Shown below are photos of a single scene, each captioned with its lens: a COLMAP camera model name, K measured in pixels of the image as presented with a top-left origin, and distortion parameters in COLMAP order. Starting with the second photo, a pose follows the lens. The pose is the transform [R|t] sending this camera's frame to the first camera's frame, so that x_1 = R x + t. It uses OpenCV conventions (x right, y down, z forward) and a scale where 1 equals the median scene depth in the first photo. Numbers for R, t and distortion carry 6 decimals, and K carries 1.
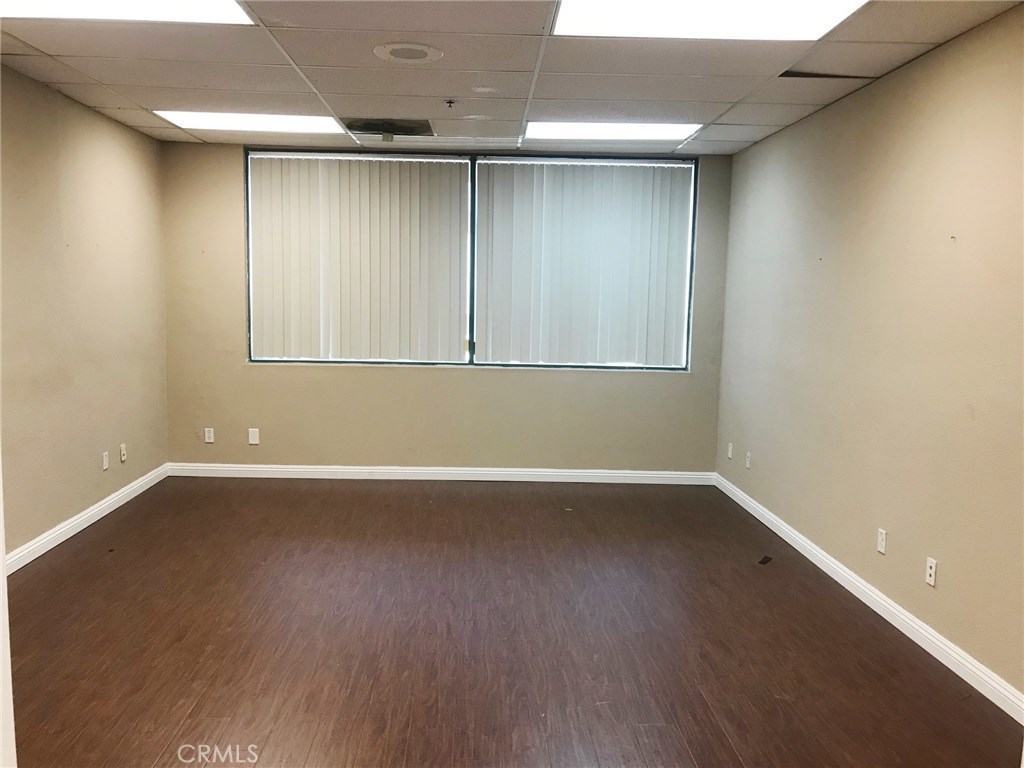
lens RADIAL K [[842.0, 0, 512.0], [0, 842.0, 384.0], [0, 0, 1]] dist [0.085460, -0.186219]
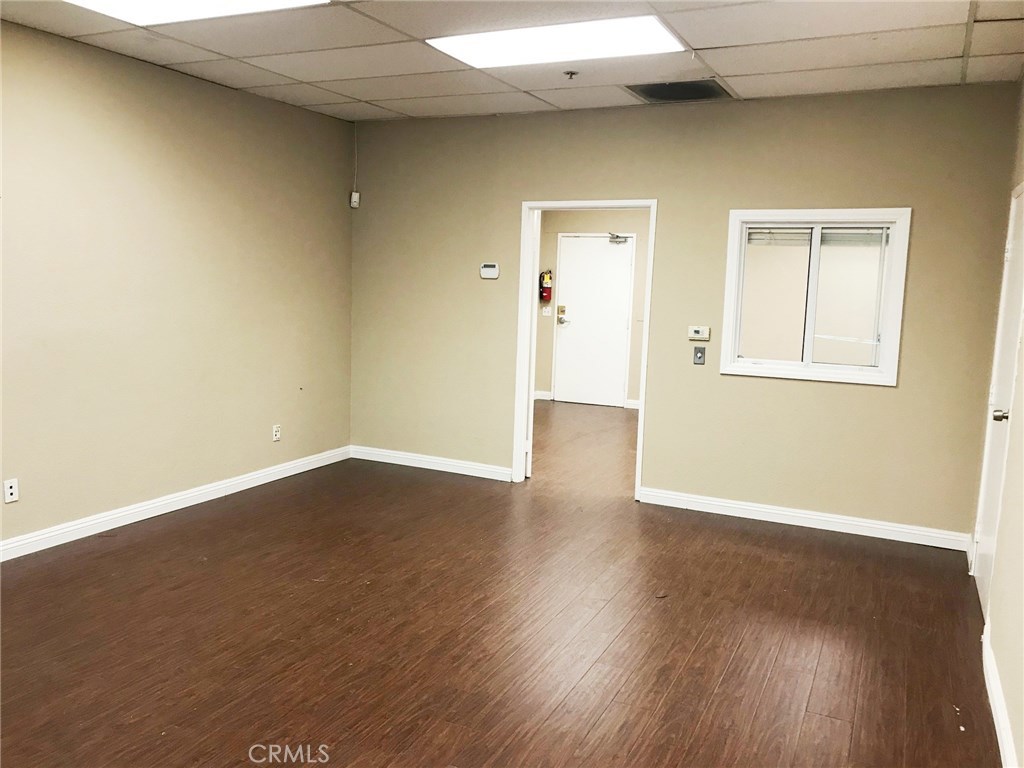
lens RADIAL K [[842.0, 0, 512.0], [0, 842.0, 384.0], [0, 0, 1]] dist [0.085460, -0.186219]
pose [[-0.881863, -0.107946, 0.458984, -0.685512], [-0.003288, 0.974825, 0.222947, -0.198602], [-0.471495, 0.195099, -0.860017, 1.825995]]
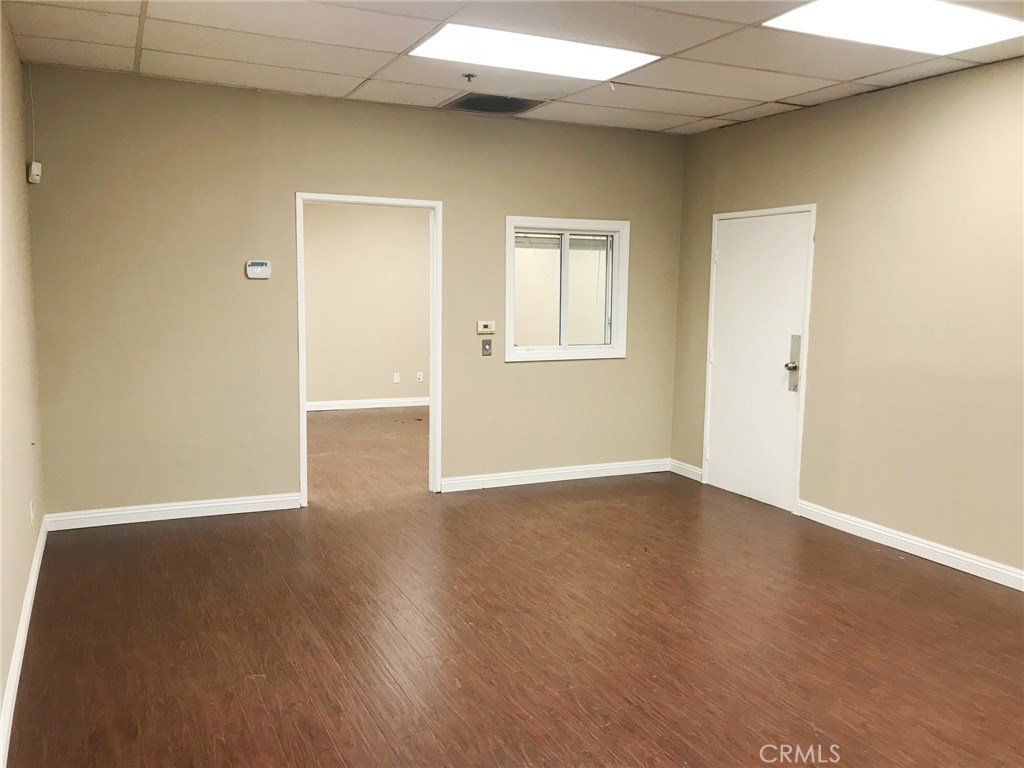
lens RADIAL K [[842.0, 0, 512.0], [0, 842.0, 384.0], [0, 0, 1]] dist [0.085460, -0.186219]
pose [[-0.916095, 0.011313, -0.400801, 0.426716], [-0.076472, 0.976324, 0.202347, -0.178035], [0.393600, 0.216019, -0.893541, 1.869900]]
